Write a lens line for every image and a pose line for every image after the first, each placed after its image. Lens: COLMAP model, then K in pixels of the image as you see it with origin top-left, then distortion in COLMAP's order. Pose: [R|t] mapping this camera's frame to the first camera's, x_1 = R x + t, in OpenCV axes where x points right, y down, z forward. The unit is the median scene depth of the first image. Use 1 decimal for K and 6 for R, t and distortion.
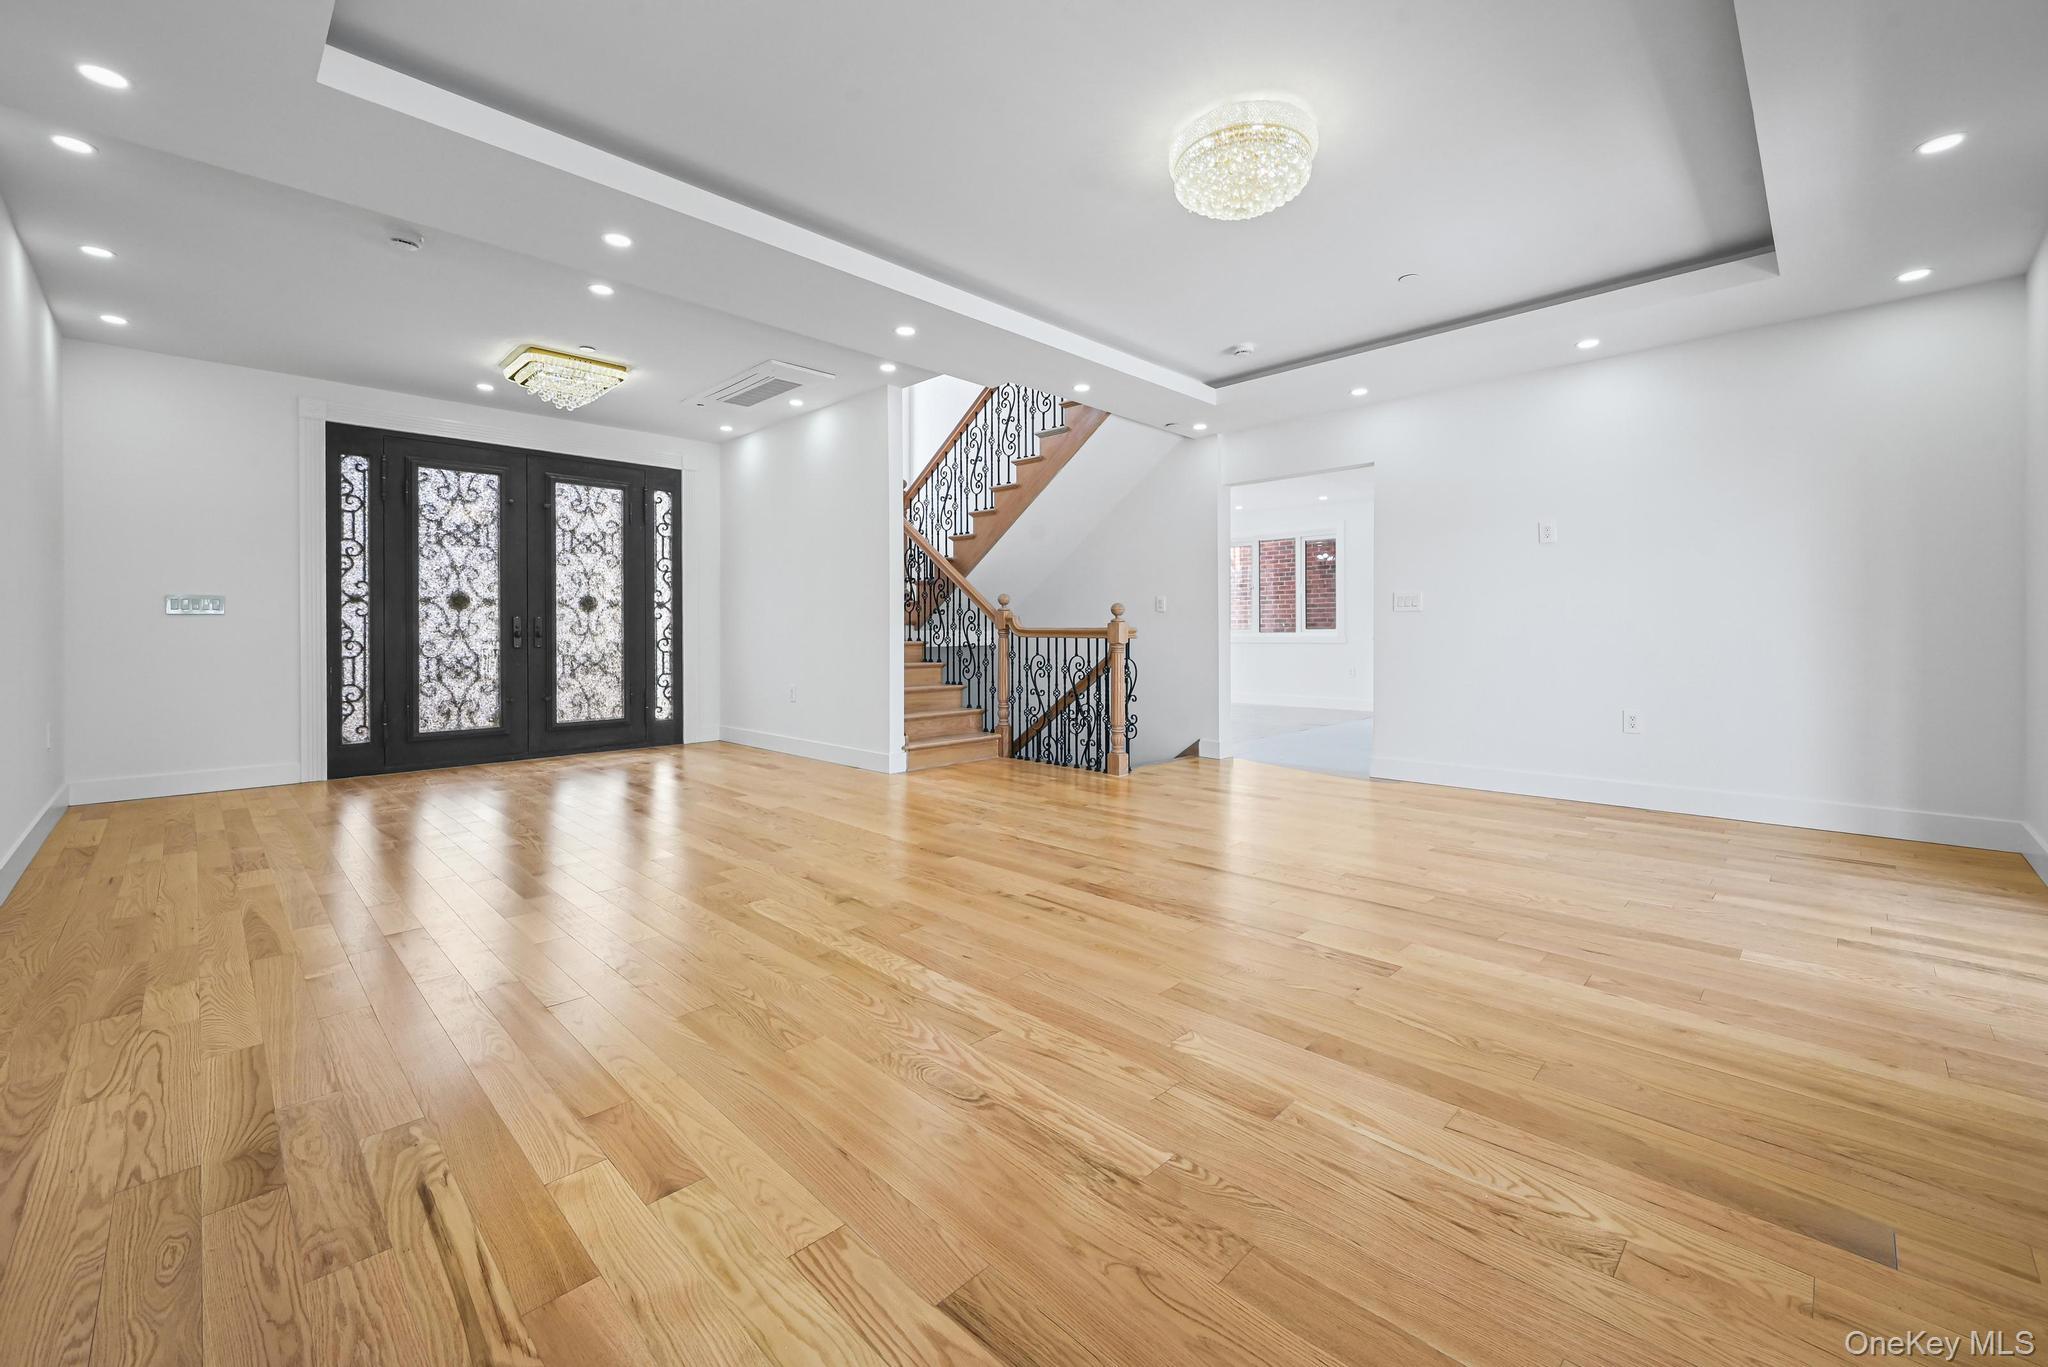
lens RADIAL K [[820.9, 0, 1023.6], [0, 820.9, 637.5], [0, 0, 1]] dist [-0.002092, 0.000156]
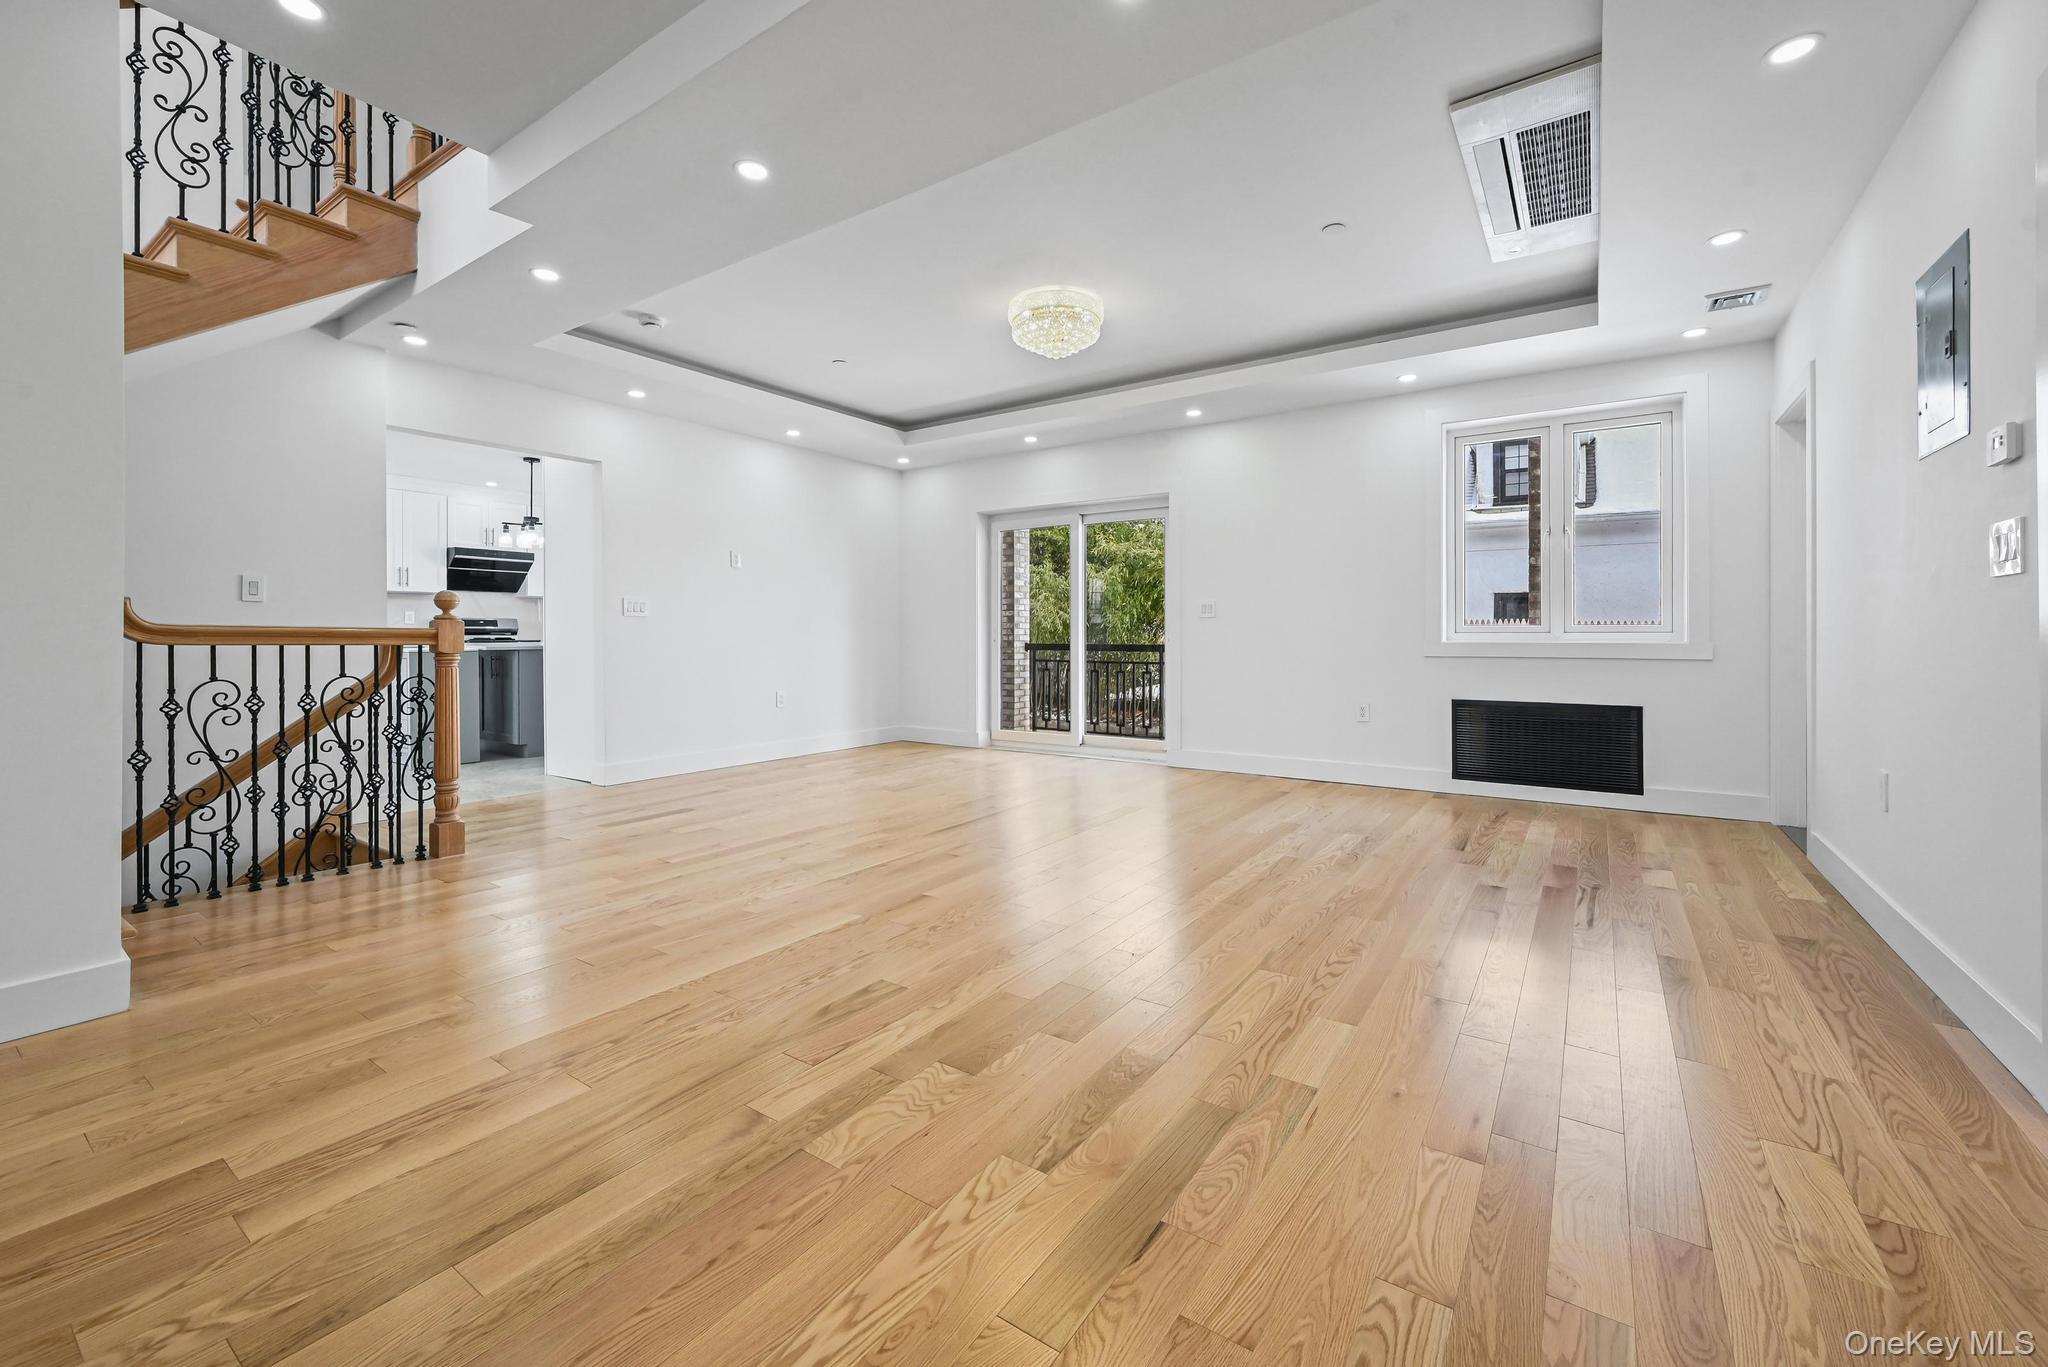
lens RADIAL K [[820.9, 0, 1023.6], [0, 820.9, 637.5], [0, 0, 1]] dist [-0.002092, 0.000156]
pose [[-0.174056, 0.001361, 0.984735, -1.297140], [0.006687, 0.999978, -0.000200, -0.002847], [-0.984713, 0.006551, -0.174061, 1.428572]]
